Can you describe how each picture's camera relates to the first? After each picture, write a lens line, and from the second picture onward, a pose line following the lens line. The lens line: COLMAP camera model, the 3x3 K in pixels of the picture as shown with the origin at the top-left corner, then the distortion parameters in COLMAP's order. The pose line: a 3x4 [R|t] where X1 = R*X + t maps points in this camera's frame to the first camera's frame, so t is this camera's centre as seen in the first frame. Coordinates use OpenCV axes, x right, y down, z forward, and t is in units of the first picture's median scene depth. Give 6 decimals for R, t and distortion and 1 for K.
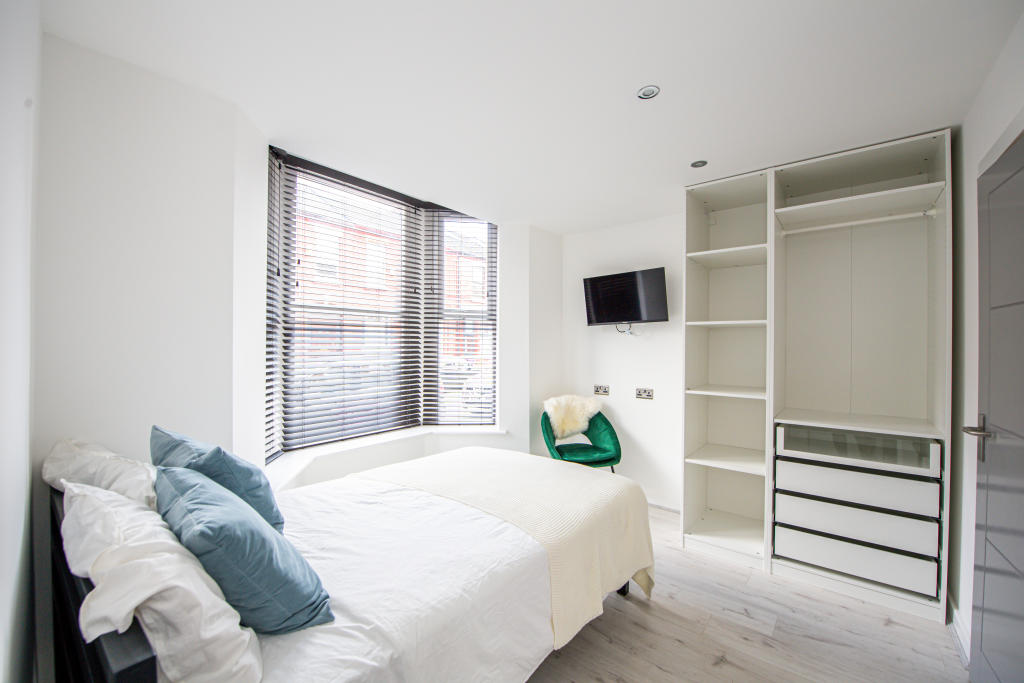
lens RADIAL K [[402.1, 0, 512.9], [0, 402.1, 342.7], [0, 0, 1]] dist [-0.021824, -0.000228]
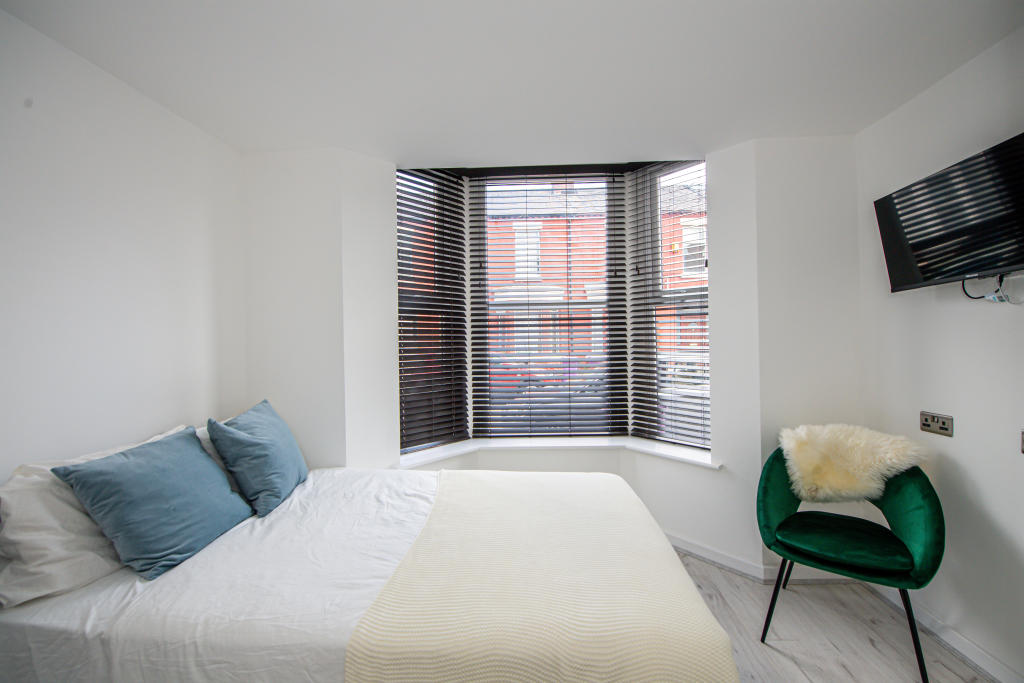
lens RADIAL K [[402.1, 0, 511.9], [0, 402.1, 346.1], [0, 0, 1]] dist [-0.021824, -0.000228]
pose [[0.595721, -0.009260, -0.803138, 0.306574], [0.023377, 0.999710, 0.005813, 0.011785], [0.802852, -0.022237, 0.595764, 0.333821]]
